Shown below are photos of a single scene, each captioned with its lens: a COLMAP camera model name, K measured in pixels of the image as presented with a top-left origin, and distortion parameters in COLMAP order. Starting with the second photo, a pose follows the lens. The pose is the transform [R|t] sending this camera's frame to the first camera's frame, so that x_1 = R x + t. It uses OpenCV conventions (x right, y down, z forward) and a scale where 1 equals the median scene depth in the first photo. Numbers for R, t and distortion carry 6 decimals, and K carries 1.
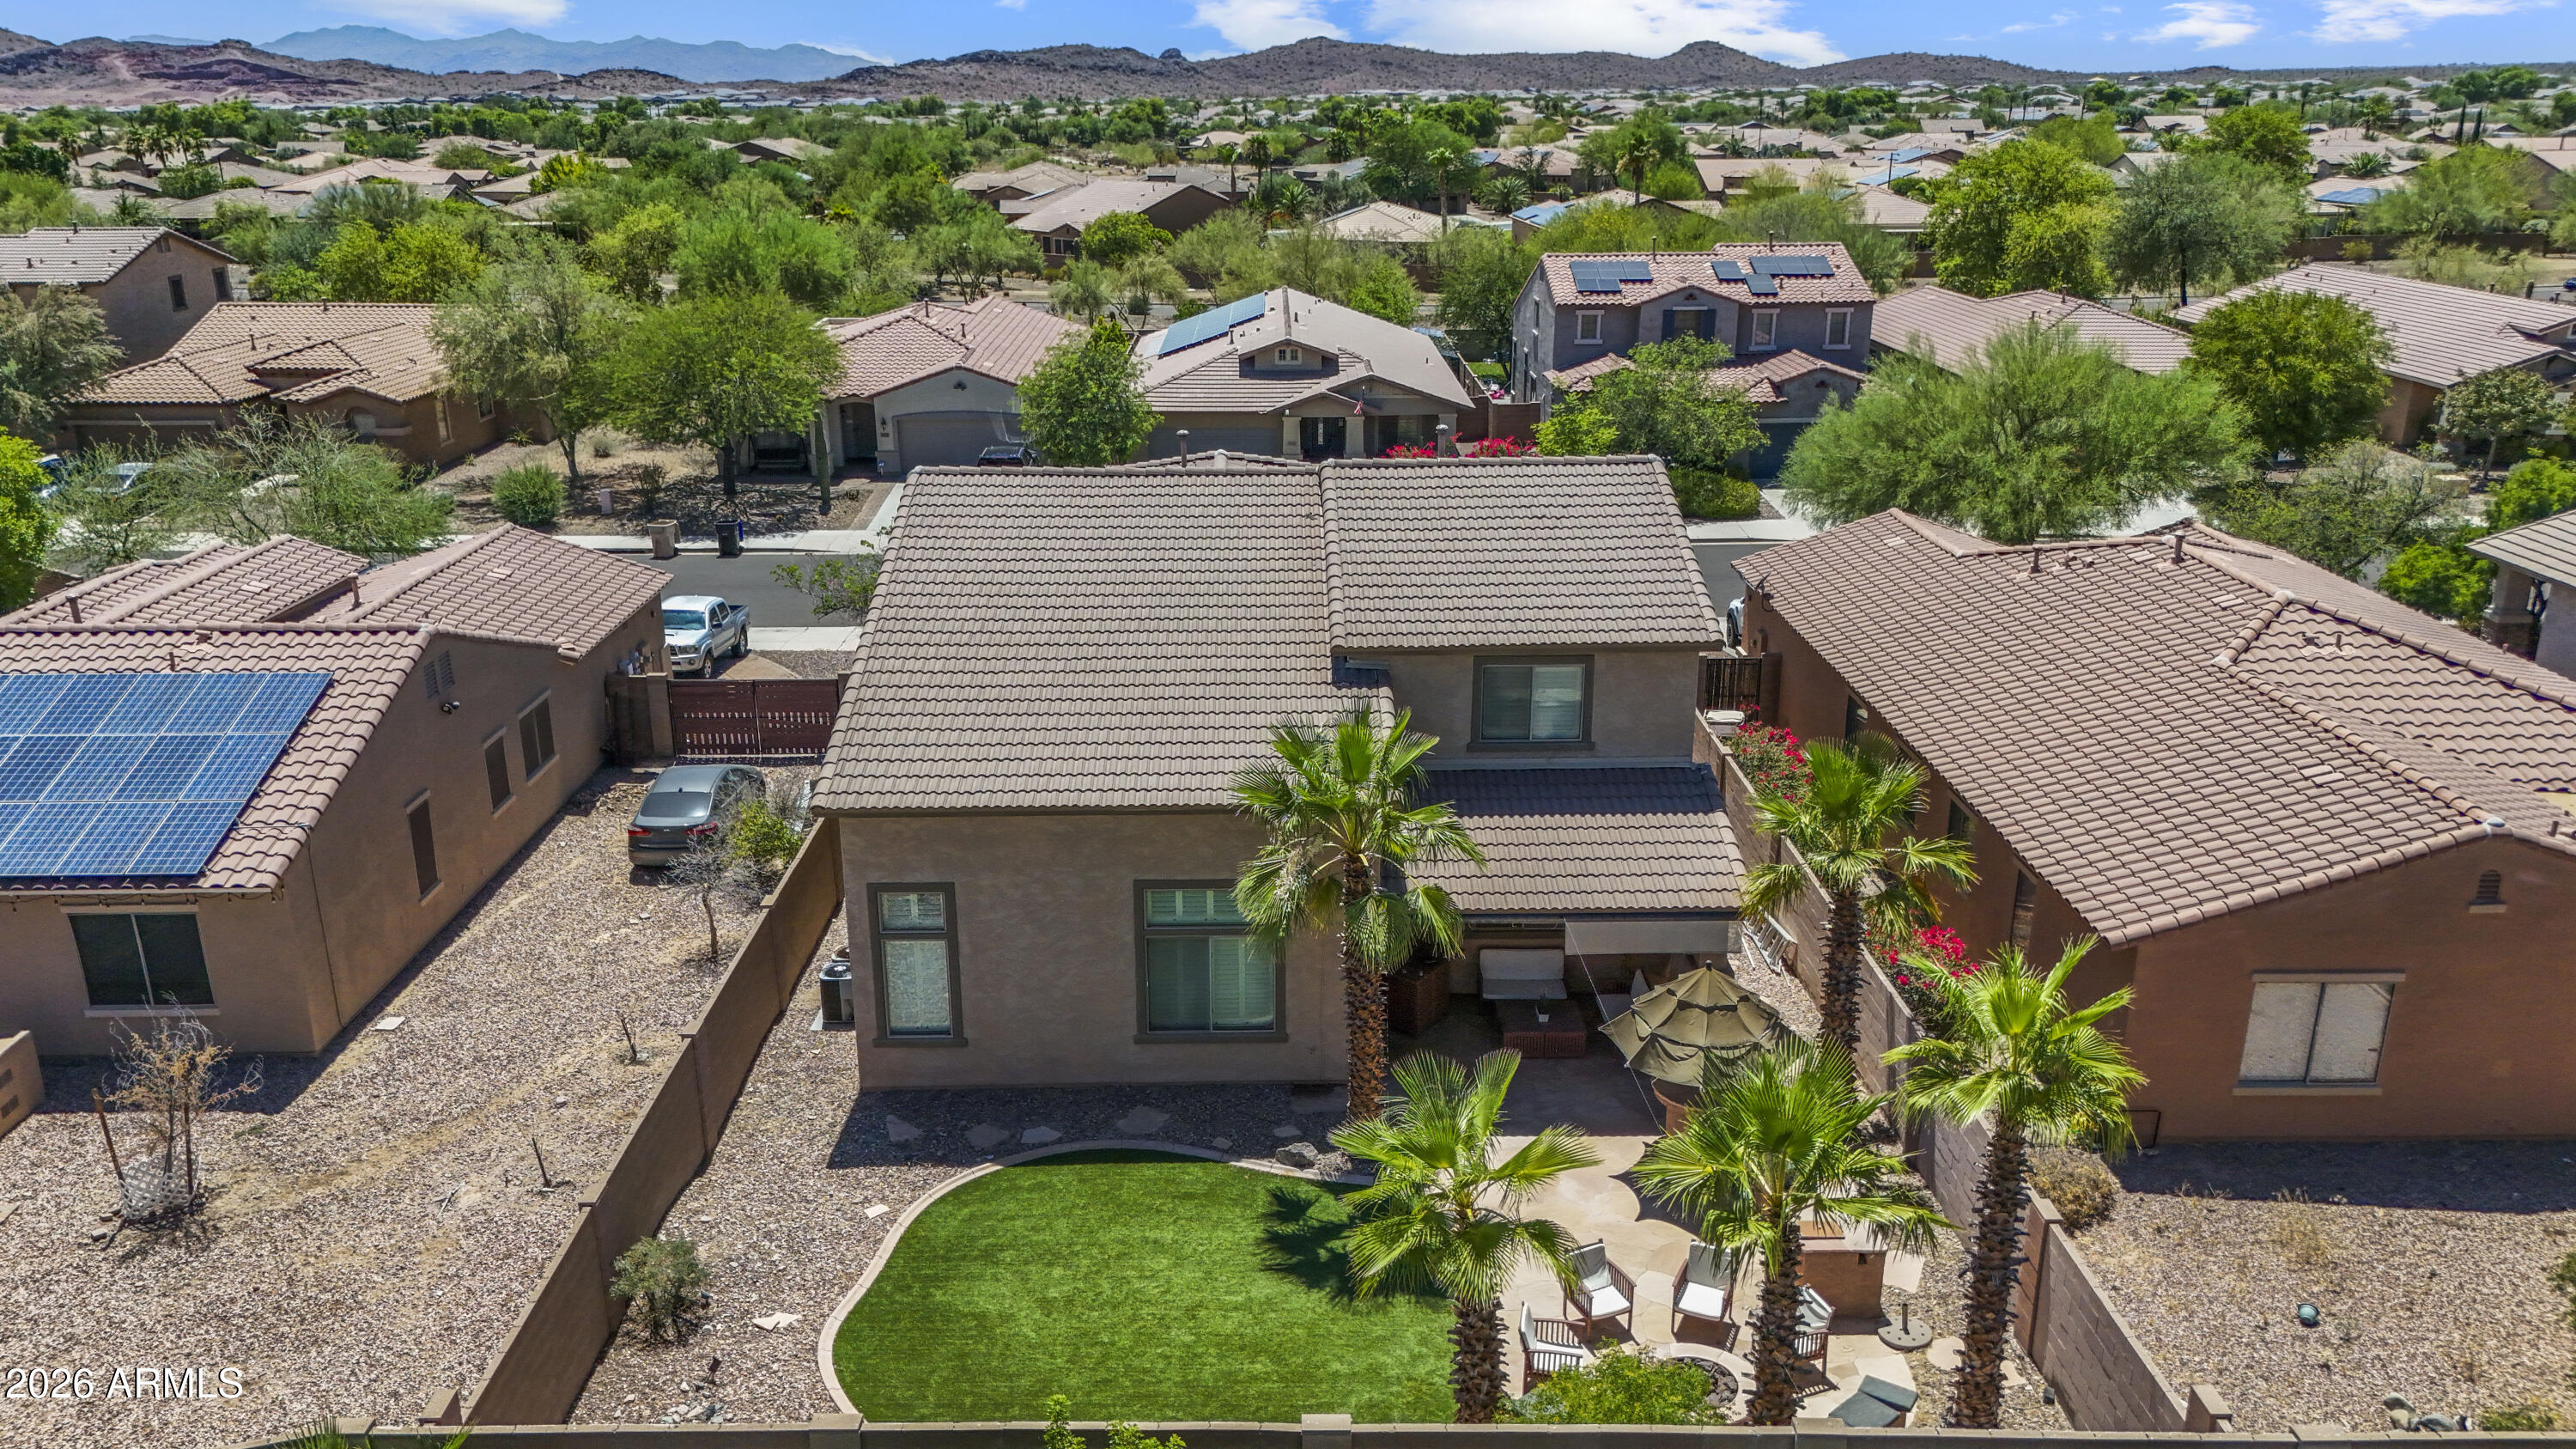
lens RADIAL K [[1906.2, 0, 1288.0], [0, 1906.2, 724.5], [0, 0, 1]] dist [0.062456, -0.050665]
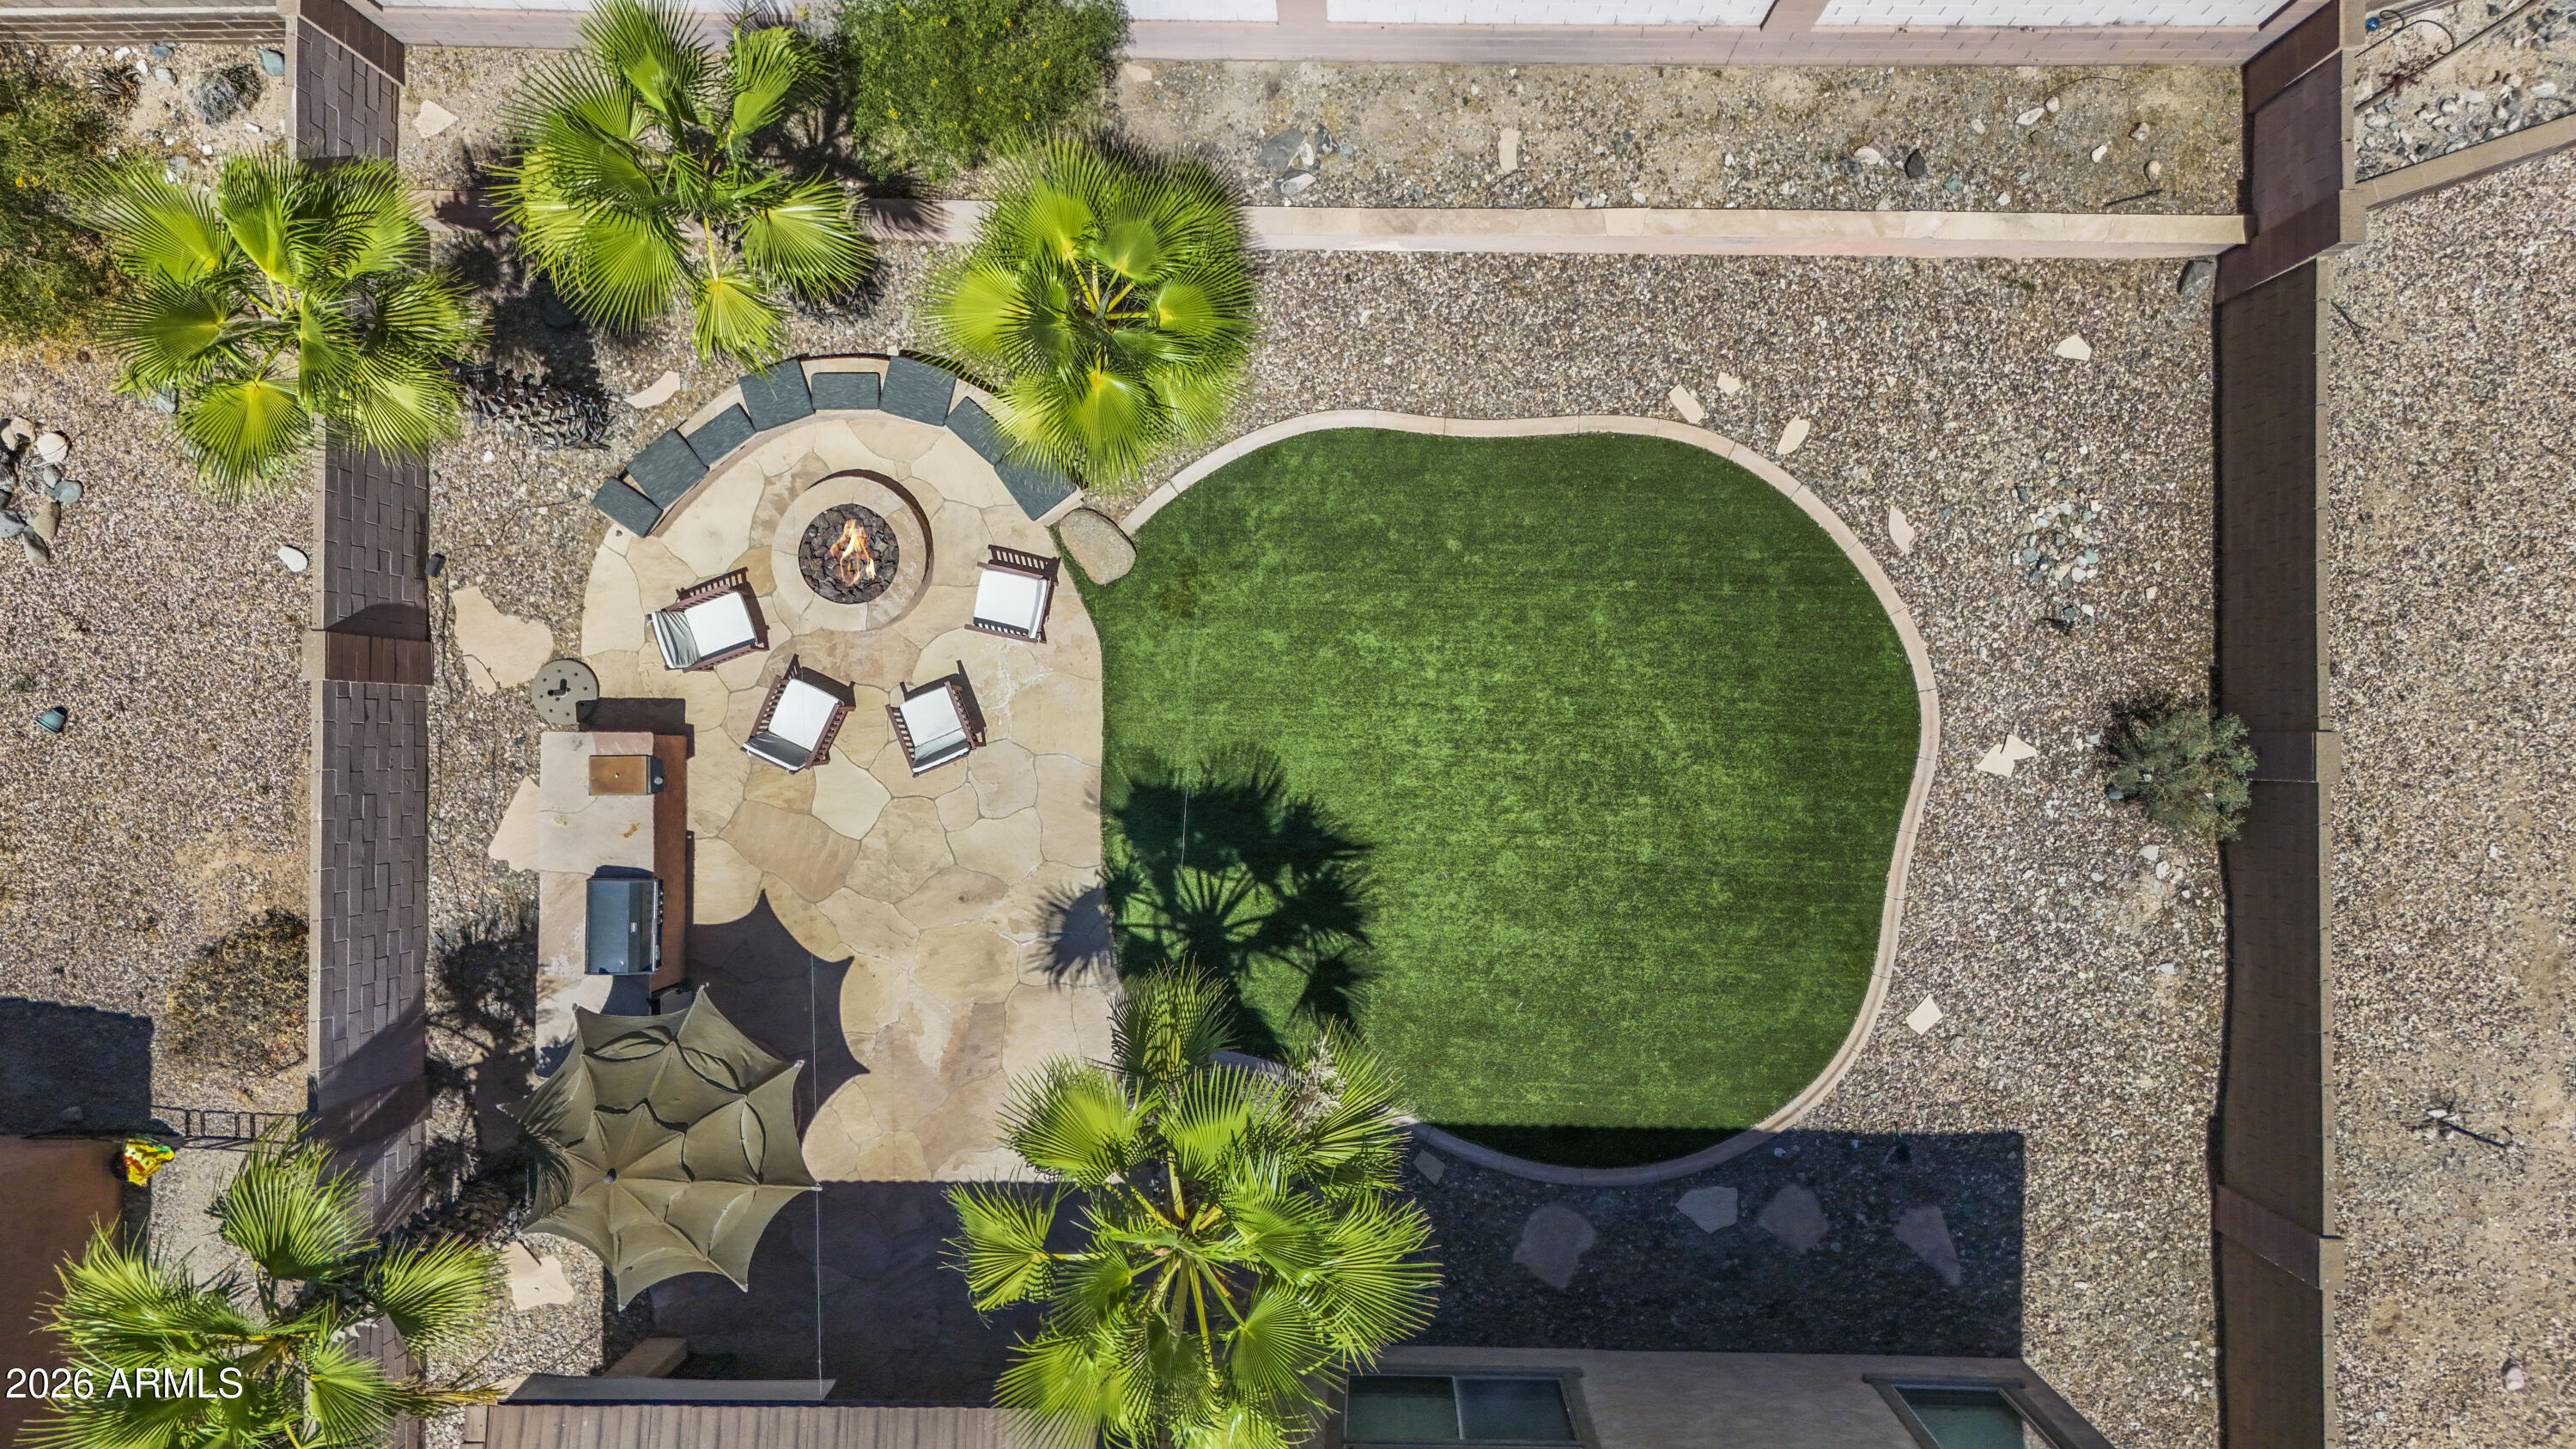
lens RADIAL K [[1906.2, 0, 1288.0], [0, 1906.2, 724.5], [0, 0, 1]] dist [0.062456, -0.050665]
pose [[-0.999223, -0.015054, 0.036424, -0.006449], [0.039341, -0.325310, 0.944789, -0.328867], [-0.002374, 0.945488, 0.325649, 0.581501]]
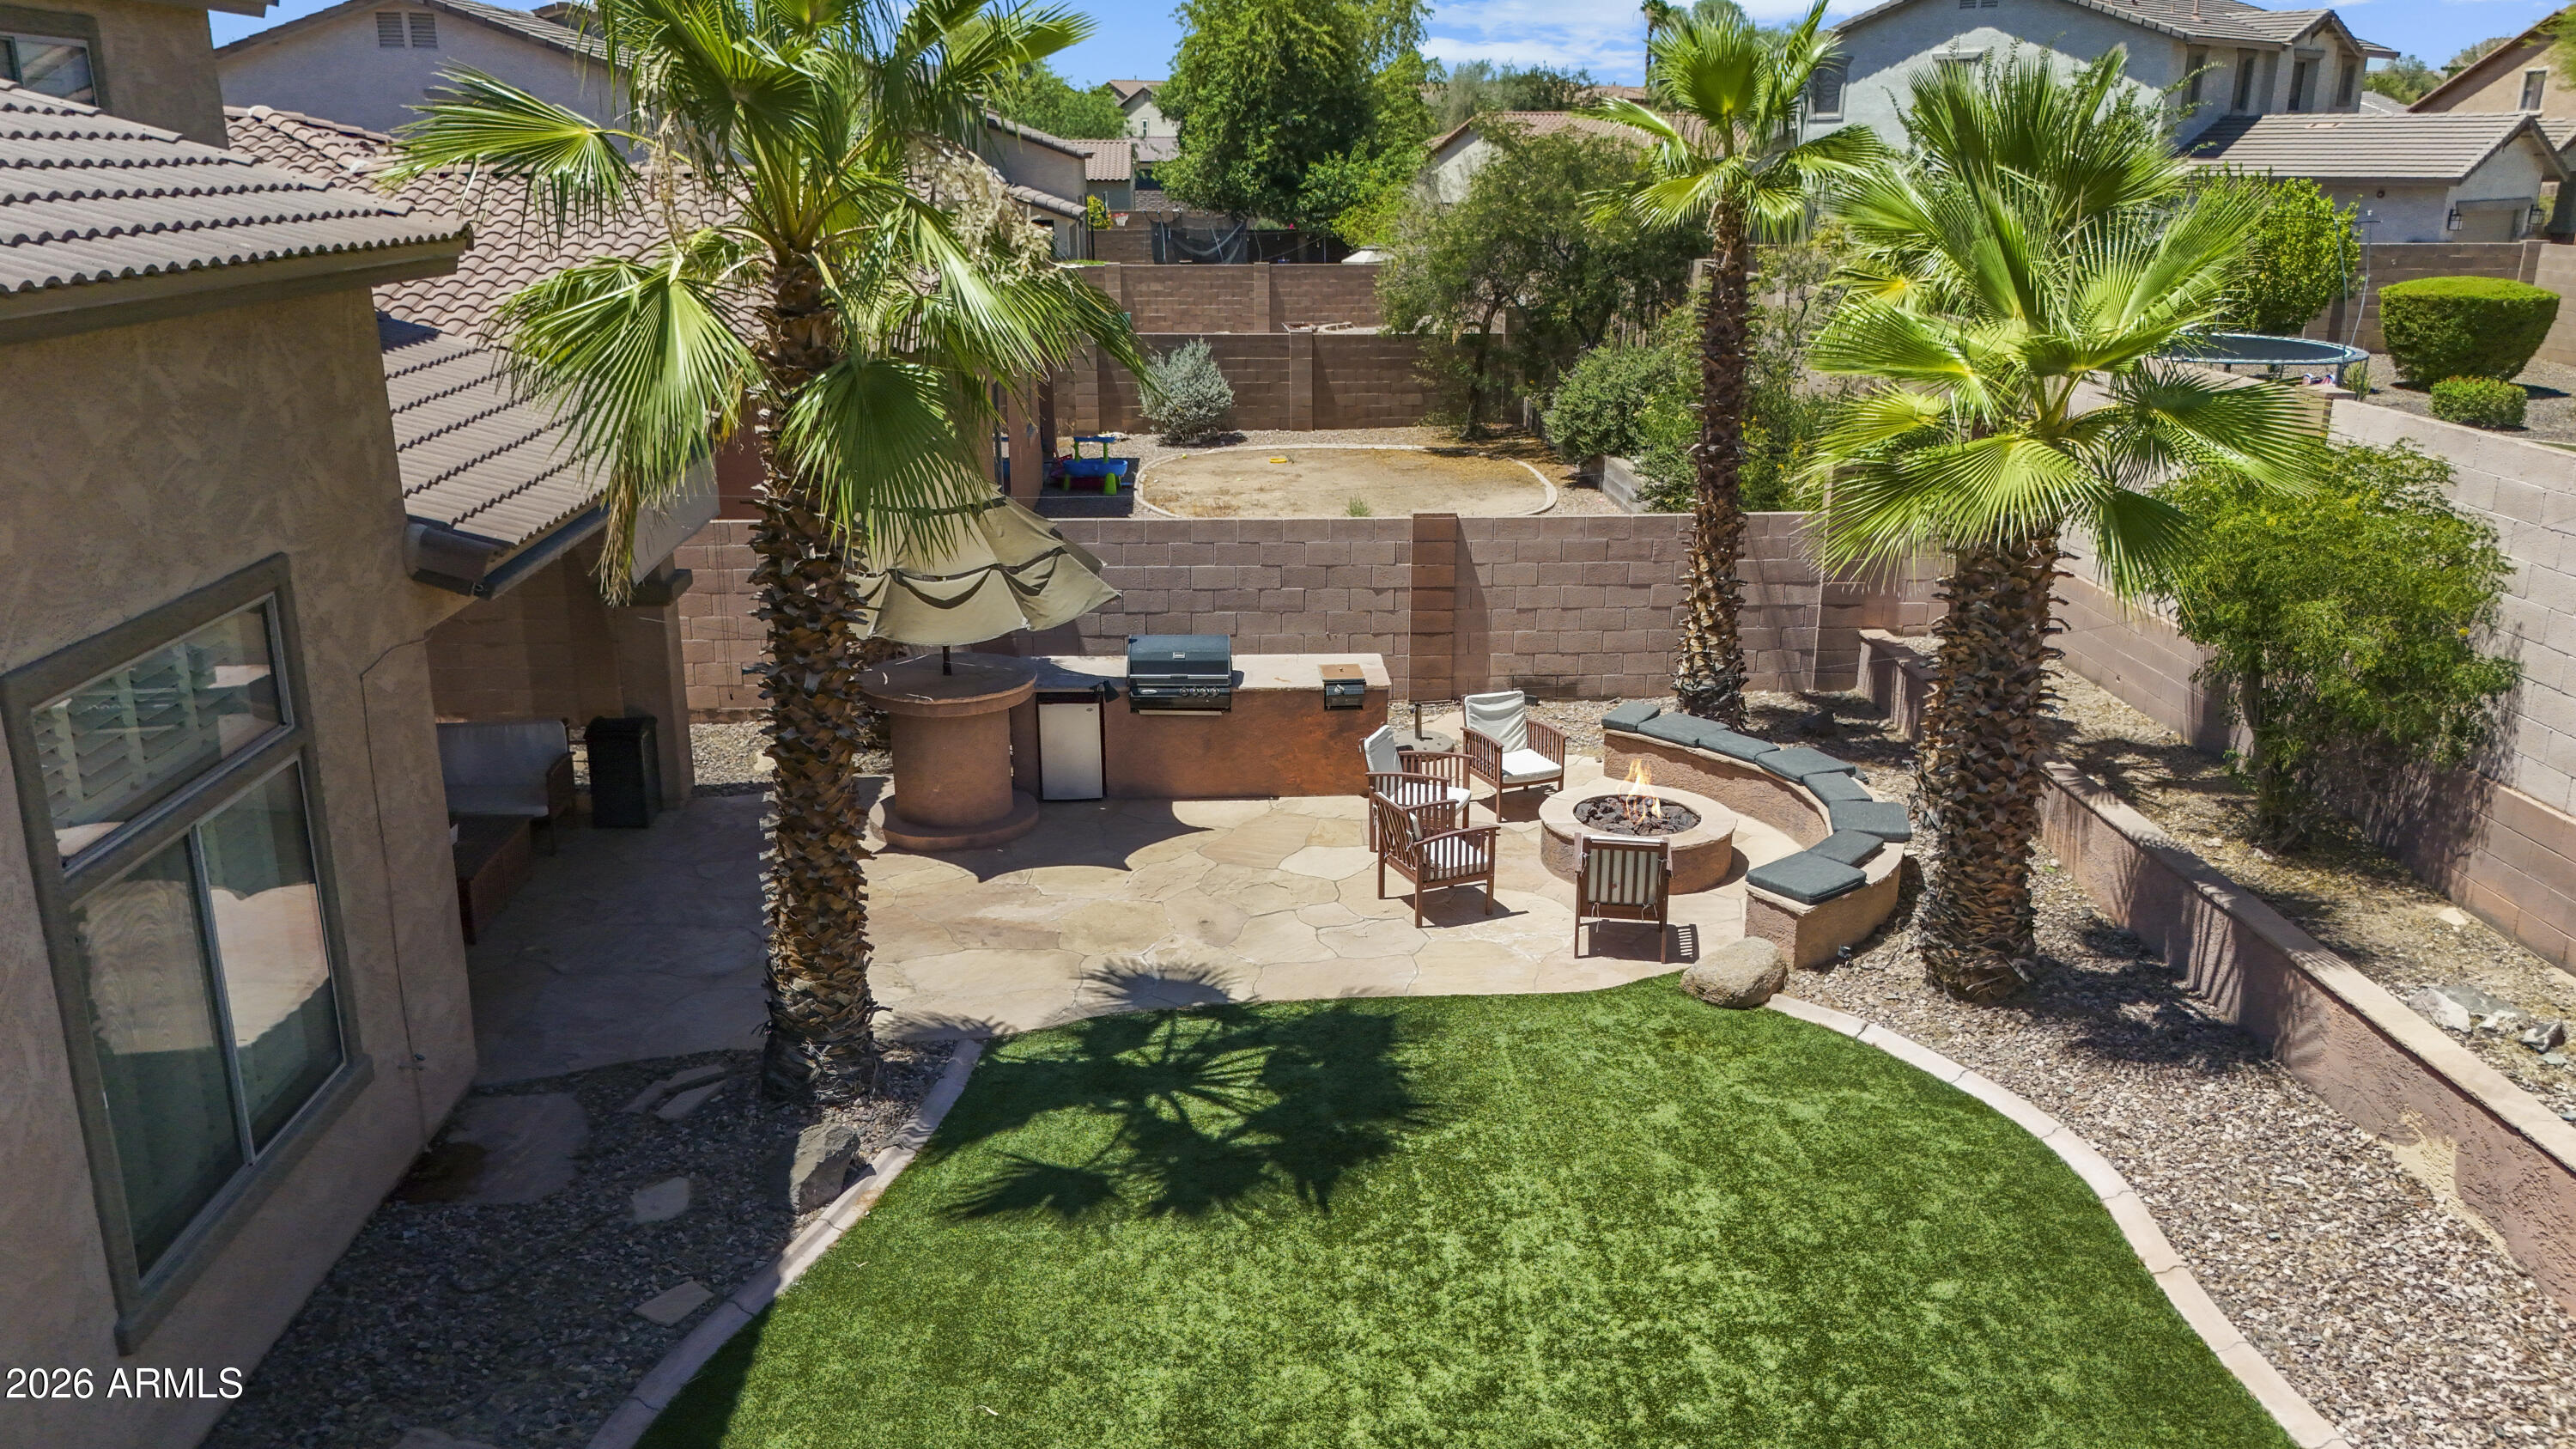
lens RADIAL K [[1906.2, 0, 1288.0], [0, 1906.2, 724.5], [0, 0, 1]] dist [0.062456, -0.050665]
pose [[-0.041637, -0.282435, 0.958382, -0.295693], [0.315062, 0.906564, 0.280852, 0.064932], [-0.948157, 0.313644, 0.051238, 0.778468]]
